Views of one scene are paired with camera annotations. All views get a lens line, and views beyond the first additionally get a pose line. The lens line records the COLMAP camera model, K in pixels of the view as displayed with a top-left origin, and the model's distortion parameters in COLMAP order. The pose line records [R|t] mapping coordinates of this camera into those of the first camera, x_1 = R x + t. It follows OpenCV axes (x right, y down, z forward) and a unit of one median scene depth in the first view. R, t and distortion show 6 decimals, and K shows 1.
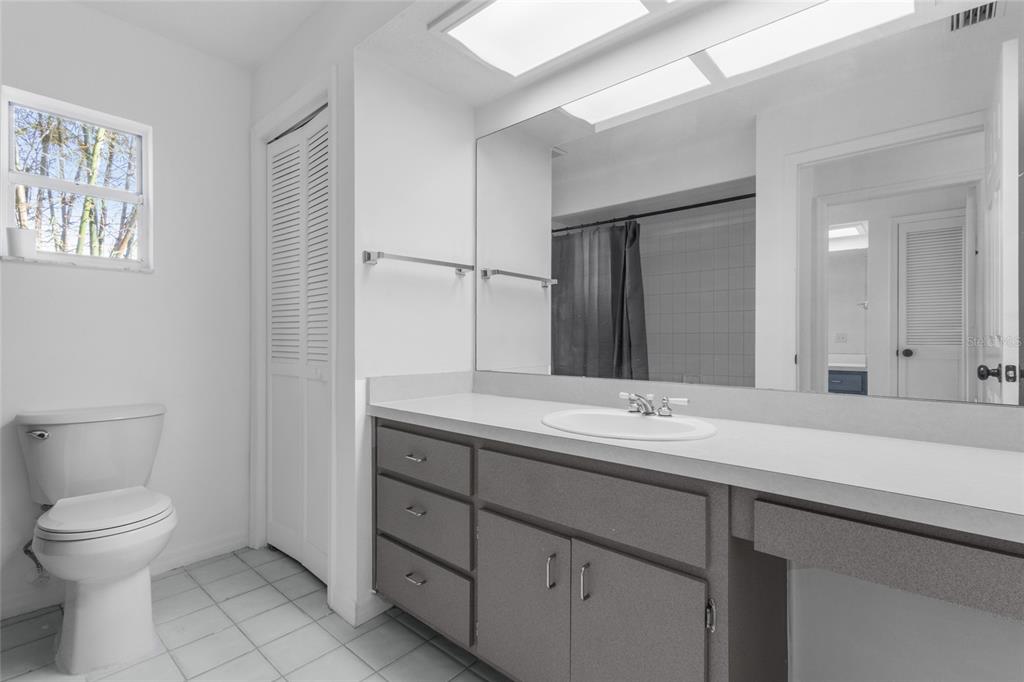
lens RADIAL K [[475.1, 0, 514.6], [0, 475.1, 339.1], [0, 0, 1]] dist [0.002143, -0.000299]
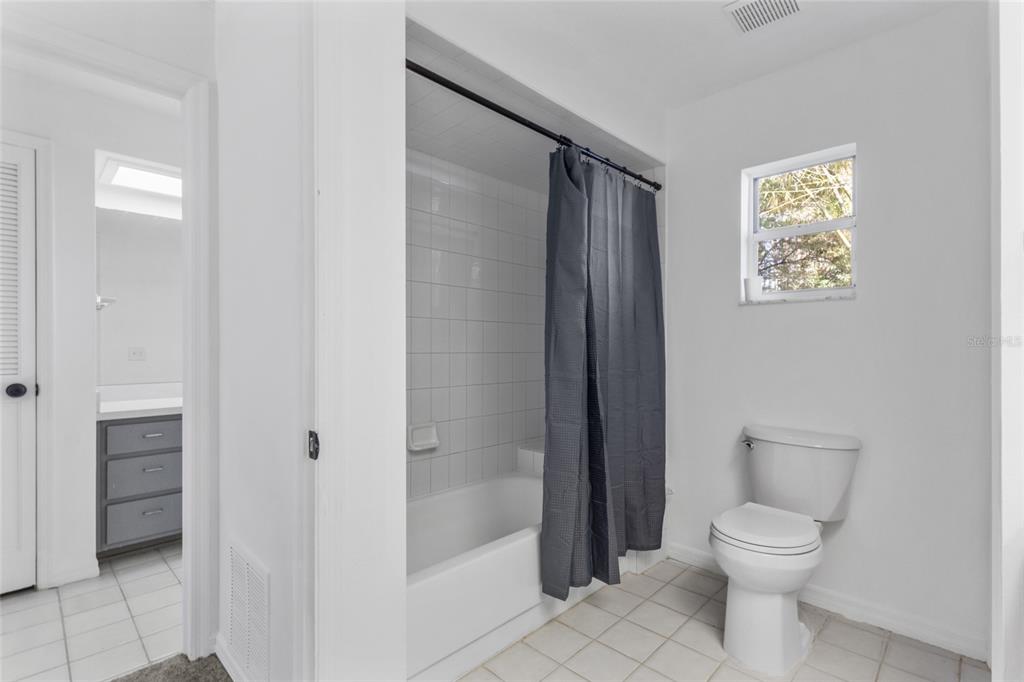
lens RADIAL K [[475.1, 0, 514.6], [0, 475.1, 339.1], [0, 0, 1]] dist [0.002143, -0.000299]
pose [[-0.046910, -0.015564, -0.998778, 0.225816], [0.000136, 0.999878, -0.015588, -0.044783], [0.998899, -0.000867, -0.046902, 0.386805]]
